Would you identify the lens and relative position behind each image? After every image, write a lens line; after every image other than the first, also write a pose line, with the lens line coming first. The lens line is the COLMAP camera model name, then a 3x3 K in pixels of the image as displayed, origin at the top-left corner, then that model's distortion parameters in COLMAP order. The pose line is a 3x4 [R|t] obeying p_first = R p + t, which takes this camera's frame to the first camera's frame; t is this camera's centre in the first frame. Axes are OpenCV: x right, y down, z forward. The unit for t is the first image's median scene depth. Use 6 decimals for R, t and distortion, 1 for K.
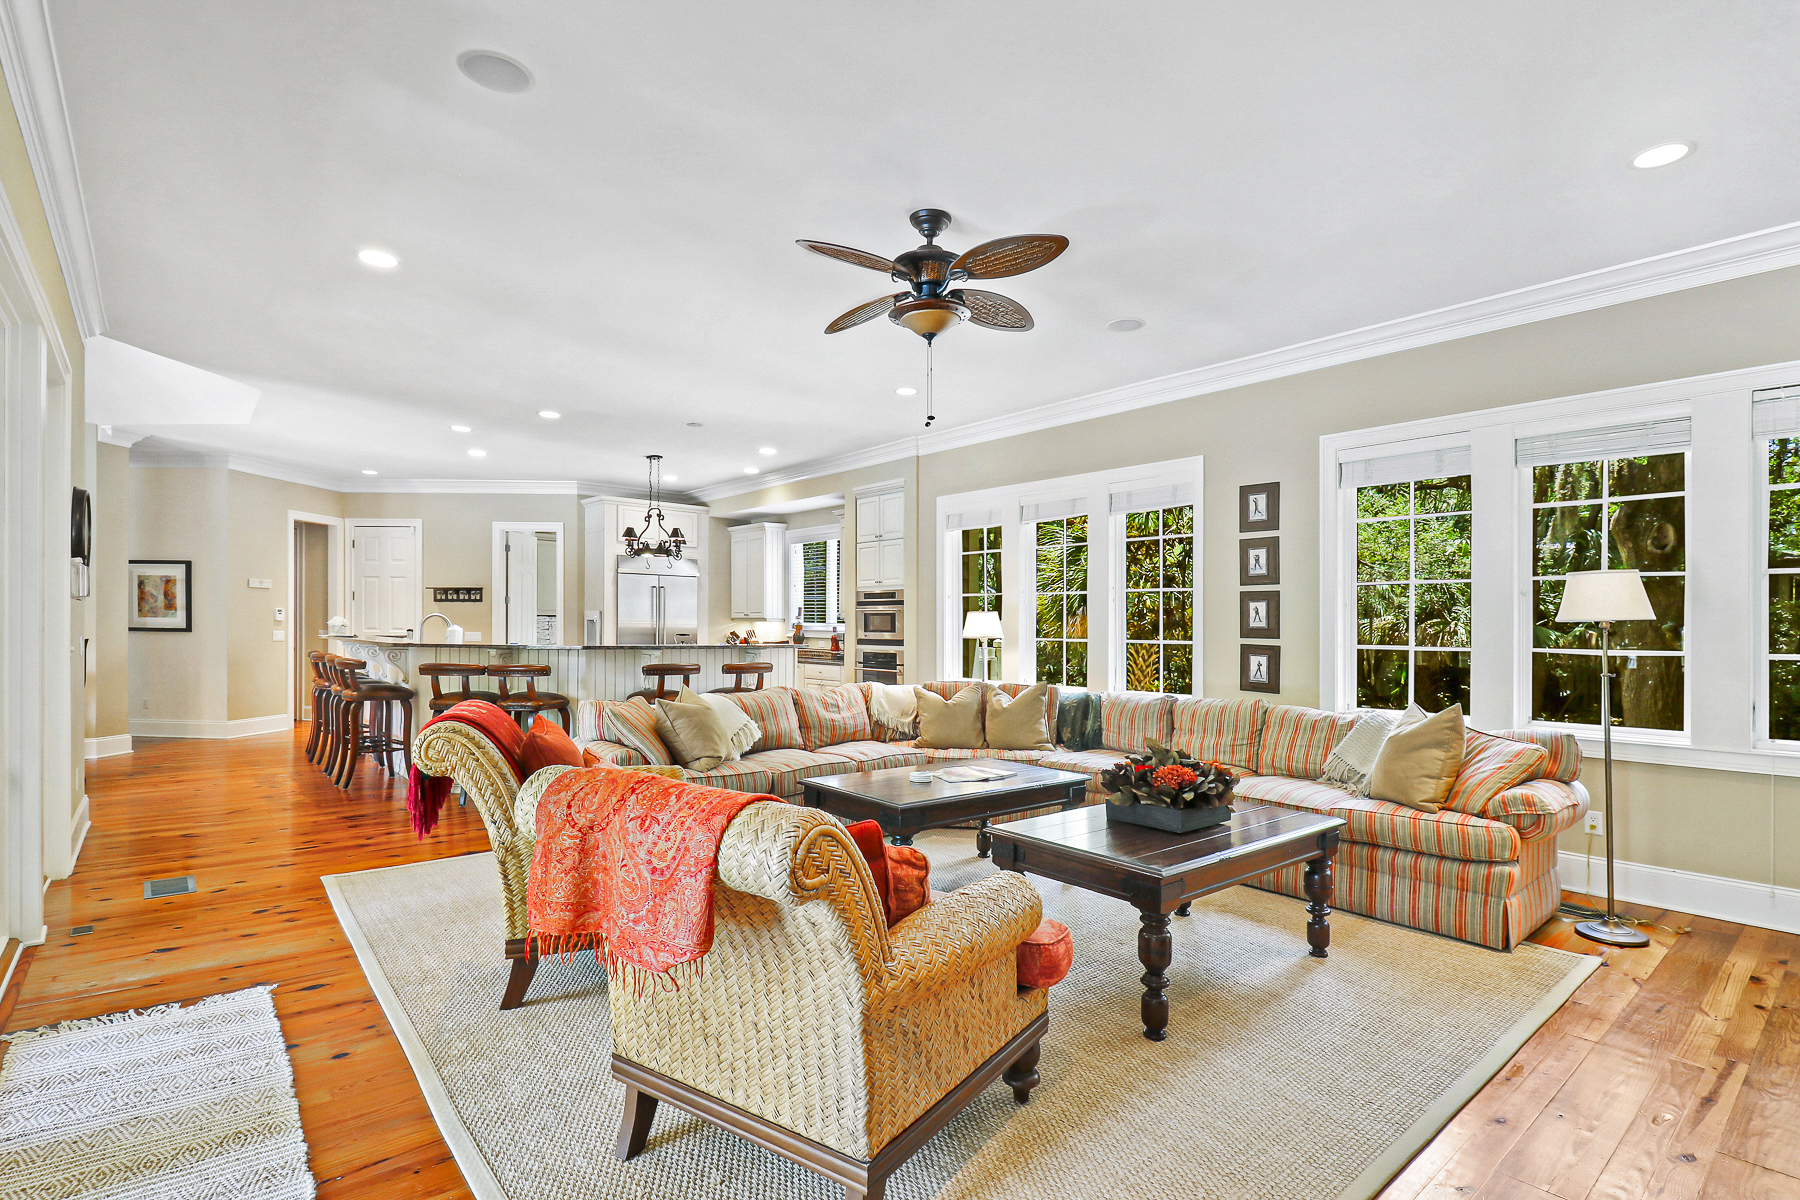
lens RADIAL K [[862.1, 0, 903.0], [0, 862.1, 624.8], [0, 0, 1]] dist [-0.002343, -0.000004]
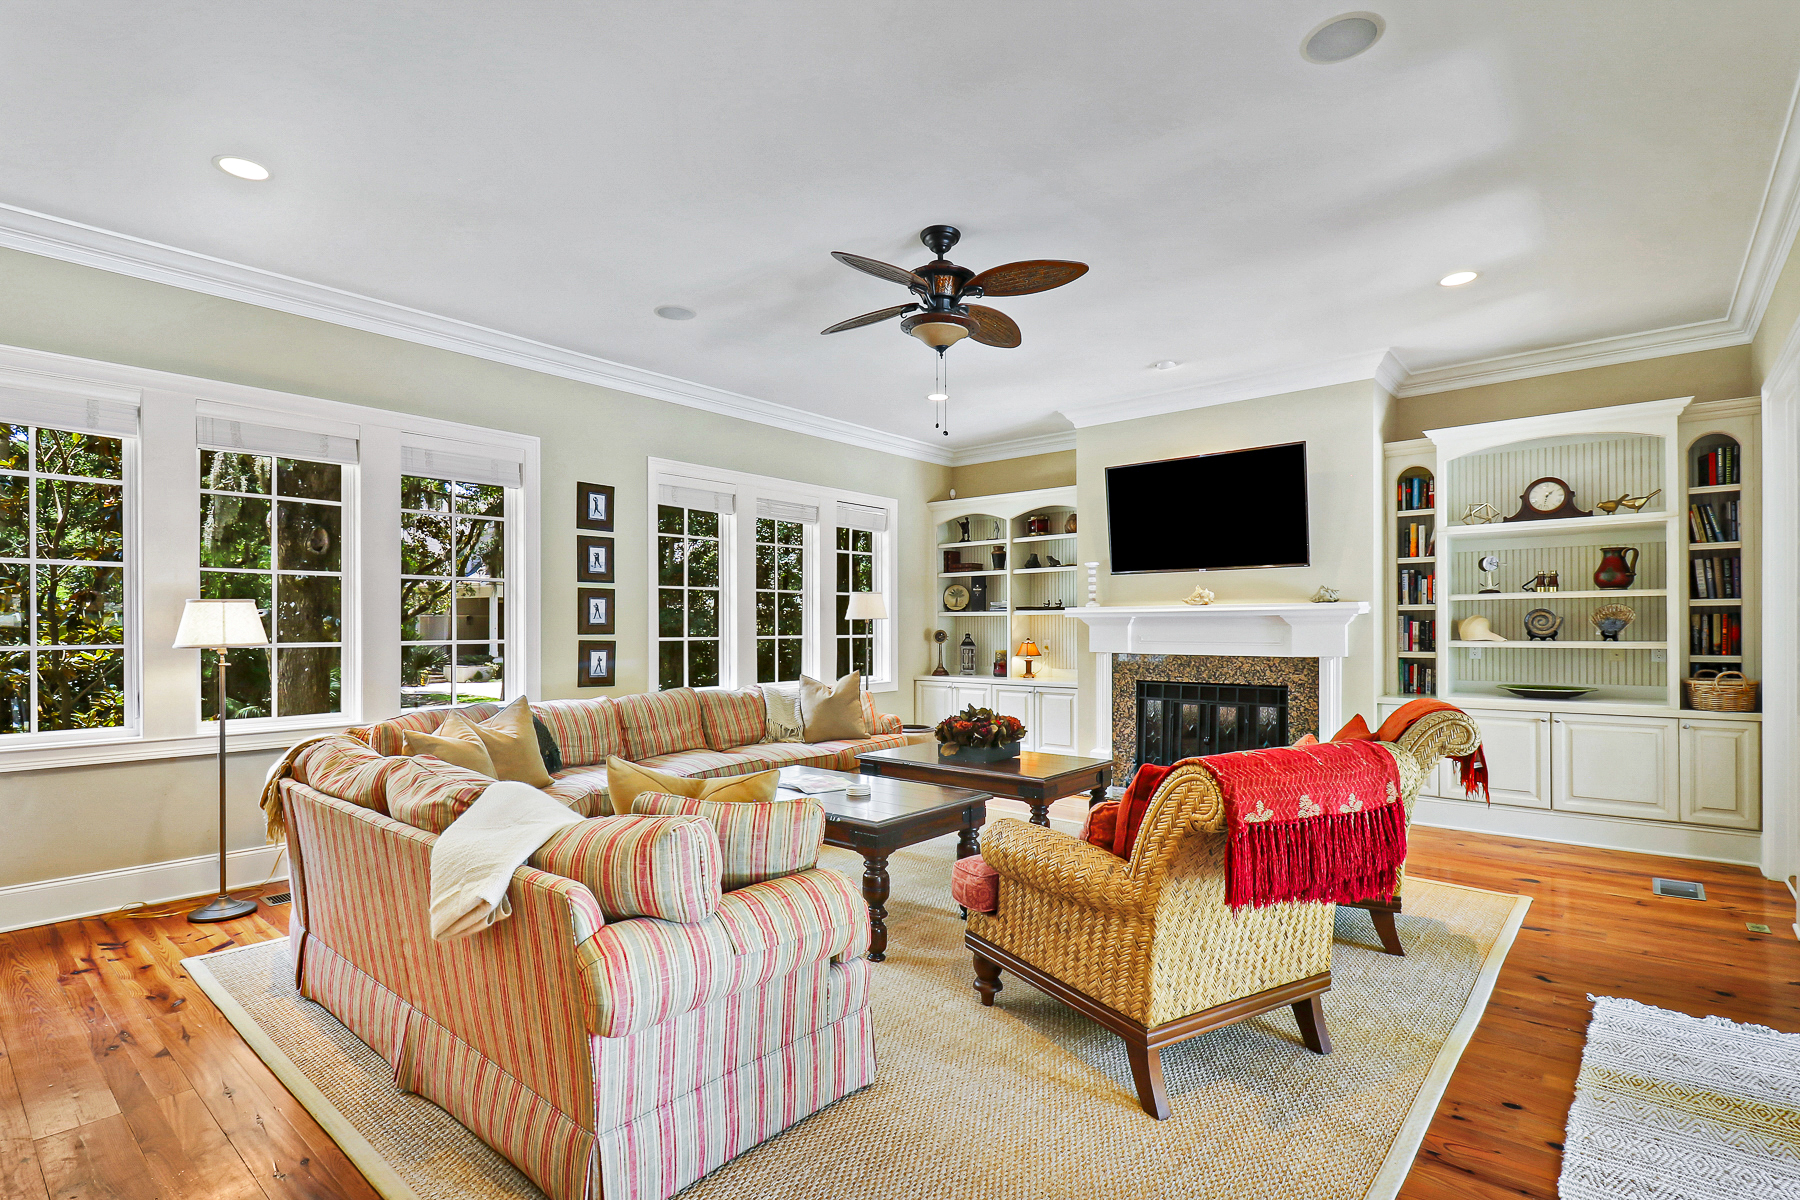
lens RADIAL K [[855.1, 0, 902.2], [0, 855.1, 618.3], [0, 0, 1]] dist [0.052528, -0.028472]
pose [[-0.161239, -0.001440, 0.986914, -0.662807], [-0.001406, 0.999998, 0.001229, -0.005301], [-0.986914, -0.001189, -0.161241, 0.809888]]
